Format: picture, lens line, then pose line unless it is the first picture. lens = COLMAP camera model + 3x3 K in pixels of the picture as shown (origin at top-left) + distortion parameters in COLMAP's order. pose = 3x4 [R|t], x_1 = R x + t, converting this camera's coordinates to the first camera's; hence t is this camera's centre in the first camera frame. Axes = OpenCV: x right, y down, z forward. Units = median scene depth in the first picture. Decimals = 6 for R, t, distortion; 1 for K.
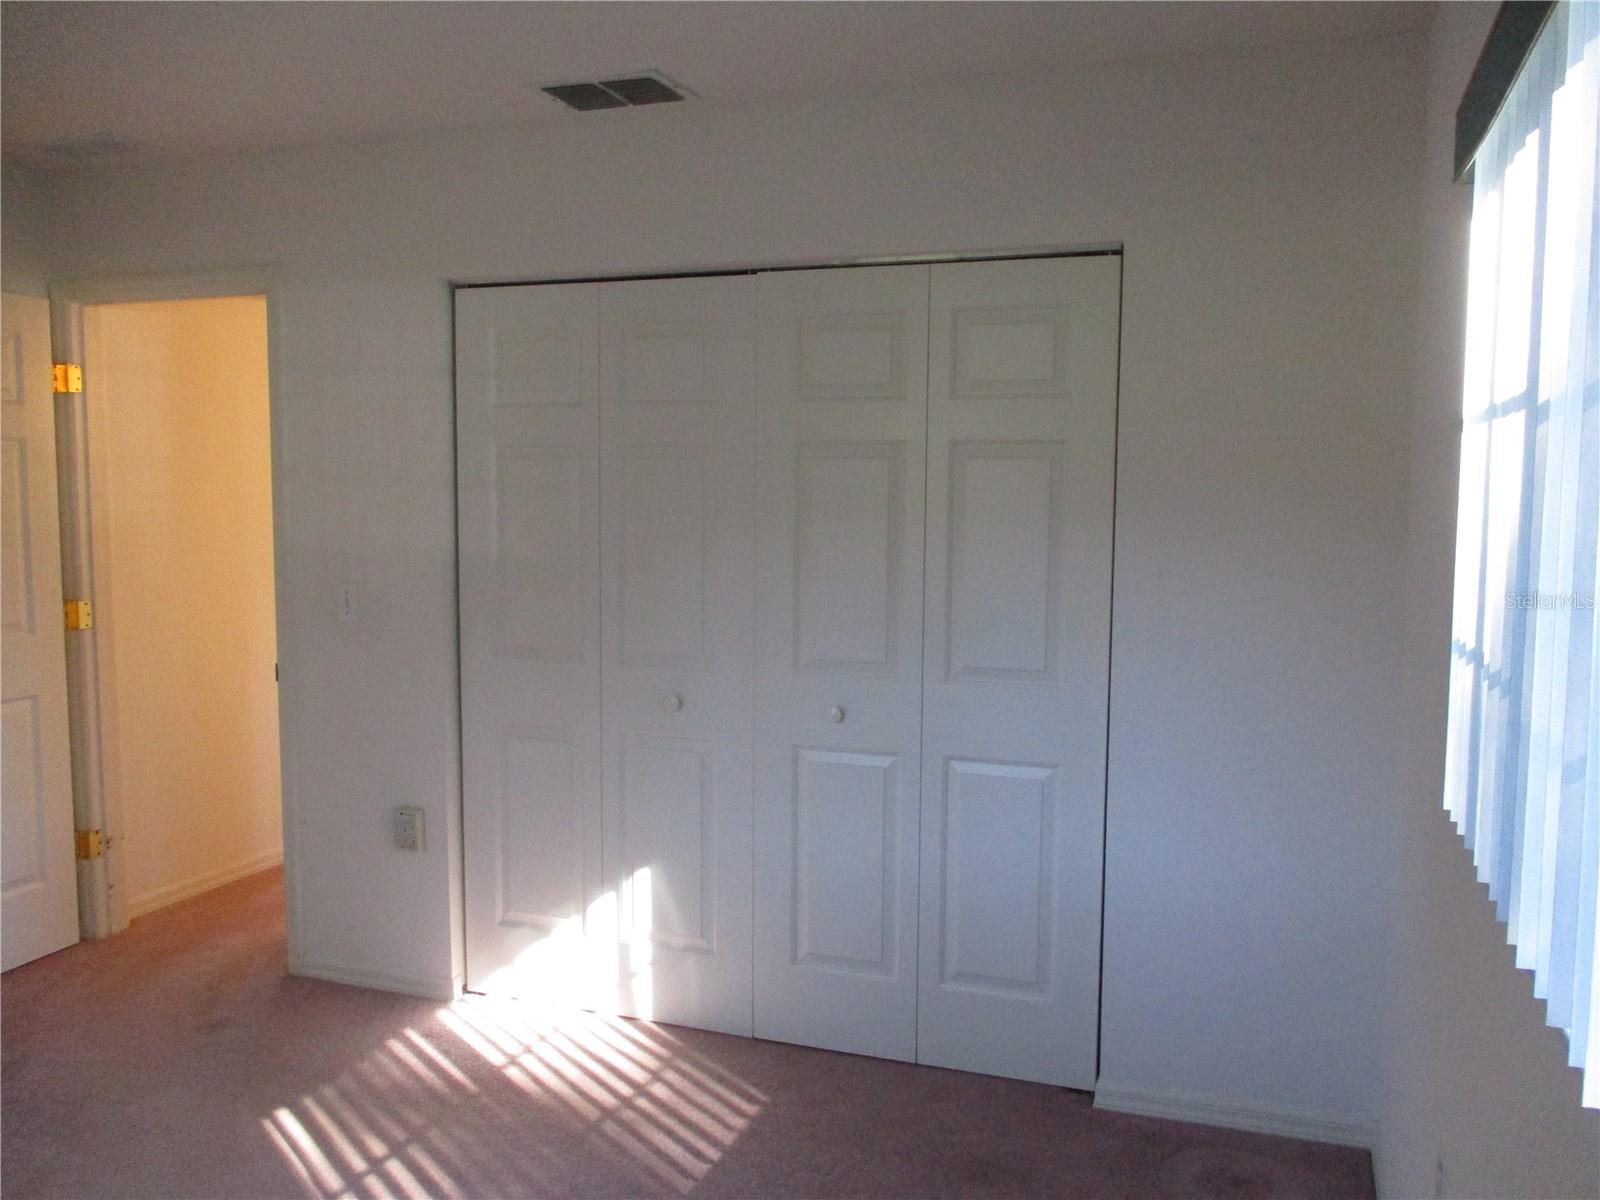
lens RADIAL K [[1339.2, 0, 802.8], [0, 1339.2, 603.0], [0, 0, 1]] dist [-0.024732, -0.002696]
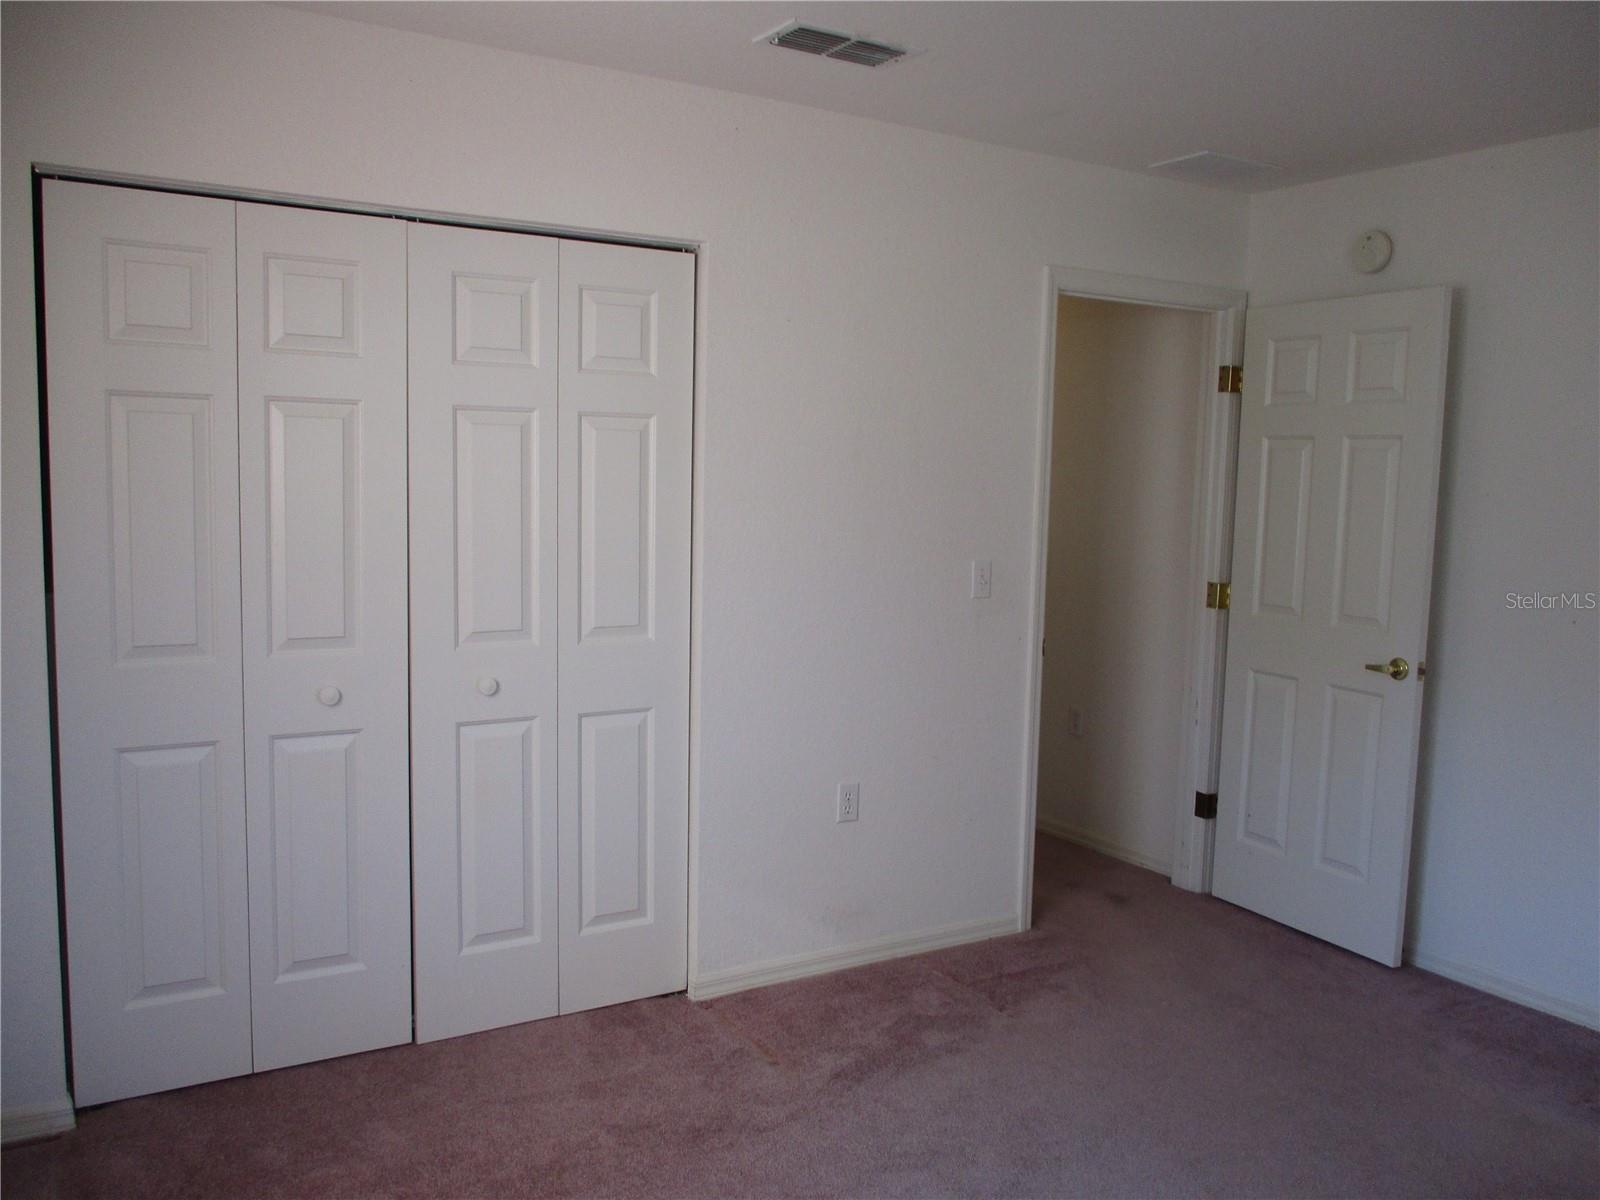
lens RADIAL K [[1339.2, 0, 802.8], [0, 1339.2, 603.0], [0, 0, 1]] dist [-0.024732, -0.002696]
pose [[0.613036, -0.073373, 0.786640, -0.597485], [0.044366, 0.997304, 0.058447, -0.025396], [-0.788808, -0.000930, 0.614639, 0.219548]]
